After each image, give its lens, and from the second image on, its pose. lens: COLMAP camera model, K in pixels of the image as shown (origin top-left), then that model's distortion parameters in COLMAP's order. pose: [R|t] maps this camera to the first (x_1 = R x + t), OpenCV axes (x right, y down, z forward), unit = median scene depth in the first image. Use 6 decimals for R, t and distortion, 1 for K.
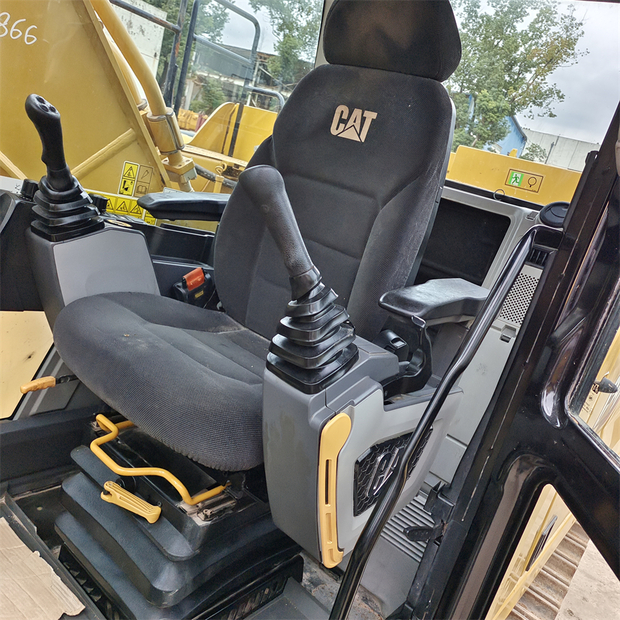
lens RADIAL K [[563.5, 0, 314.0], [0, 563.5, 313.7], [0, 0, 1]] dist [0.033427, 0.007280]
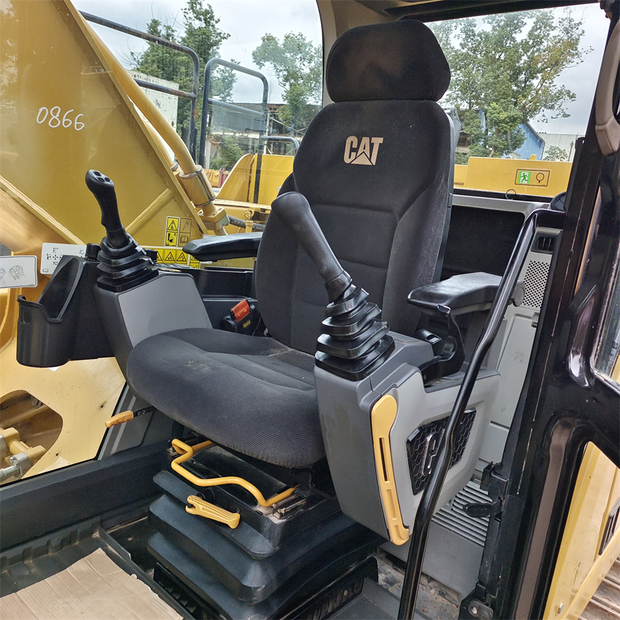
lens RADIAL K [[563.5, 0, 314.0], [0, 563.5, 313.7], [0, 0, 1]] dist [0.033427, 0.007280]
pose [[0.987621, -0.141991, -0.066662, 0.002161], [0.137375, 0.988086, -0.069380, 0.044535], [0.075720, 0.059363, 0.995361, -0.093965]]
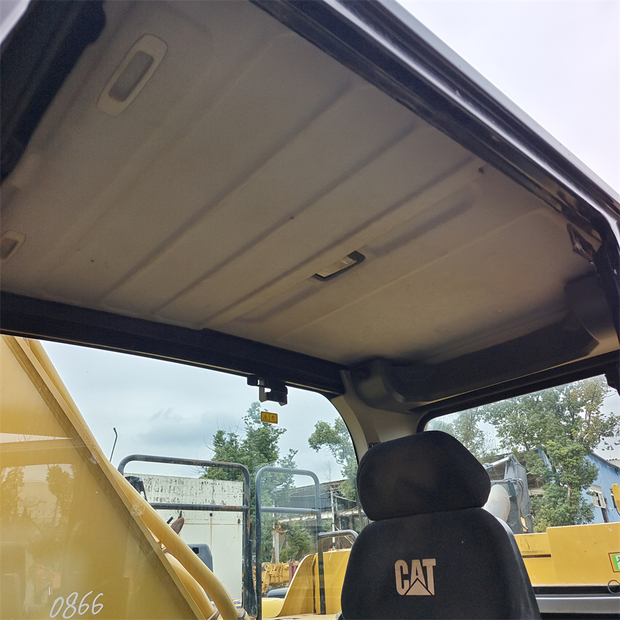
lens RADIAL K [[563.5, 0, 314.0], [0, 563.5, 313.7], [0, 0, 1]] dist [0.033427, 0.007280]
pose [[0.935363, -0.353401, -0.014249, 0.077354], [0.258899, 0.711577, -0.653169, -0.073330], [0.240970, 0.607261, 0.757078, -0.022414]]
